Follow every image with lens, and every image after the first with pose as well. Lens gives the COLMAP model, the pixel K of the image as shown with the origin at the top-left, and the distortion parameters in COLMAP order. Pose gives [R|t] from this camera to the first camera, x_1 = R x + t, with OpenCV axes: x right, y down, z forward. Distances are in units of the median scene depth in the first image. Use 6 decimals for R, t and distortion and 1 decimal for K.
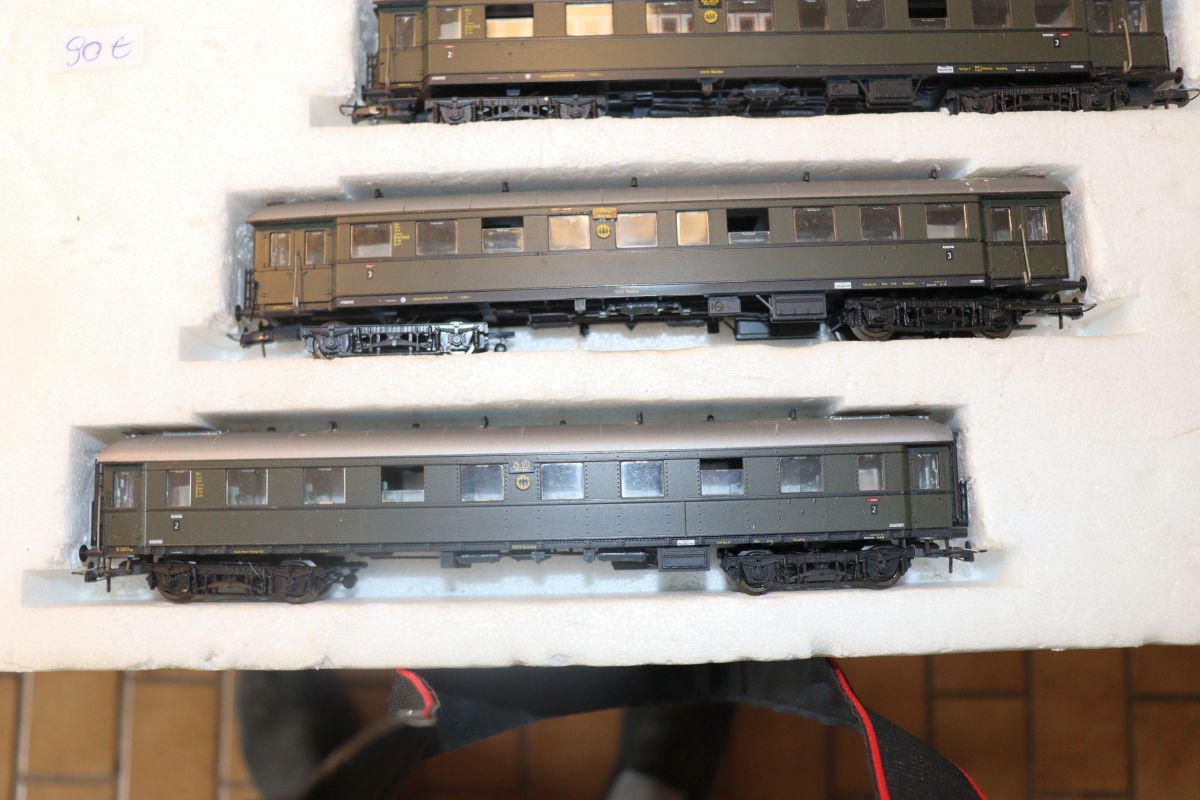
lens RADIAL K [[1165.2, 0, 556.1], [0, 1165.2, 426.0], [0, 0, 1]] dist [0.054250, 0.000000]
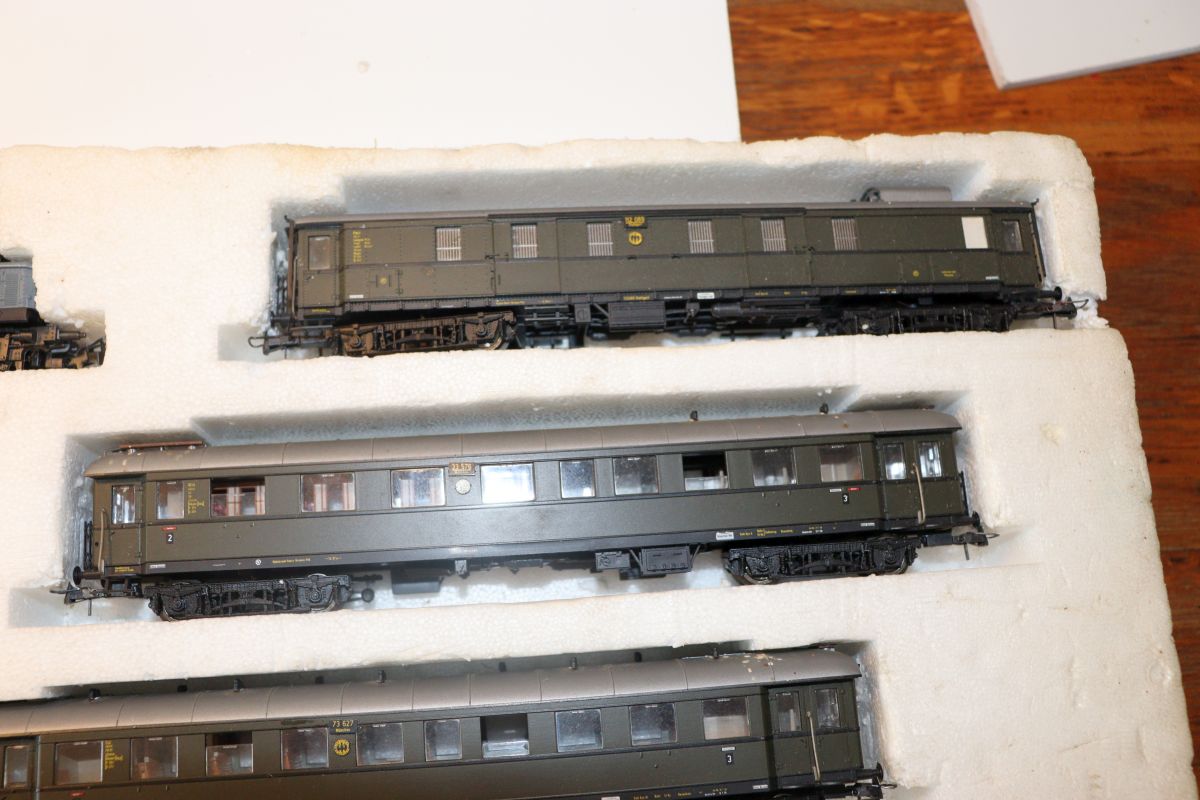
lens RADIAL K [[1165.2, 0, 600.4], [0, 1165.2, 403.6], [0, 0, 1]] dist [0.054250, 0.000000]
pose [[0.998941, -0.030952, 0.034044, 0.206692], [0.030468, 0.999428, 0.014666, -0.420690], [-0.034479, -0.013613, 0.999313, 0.101823]]
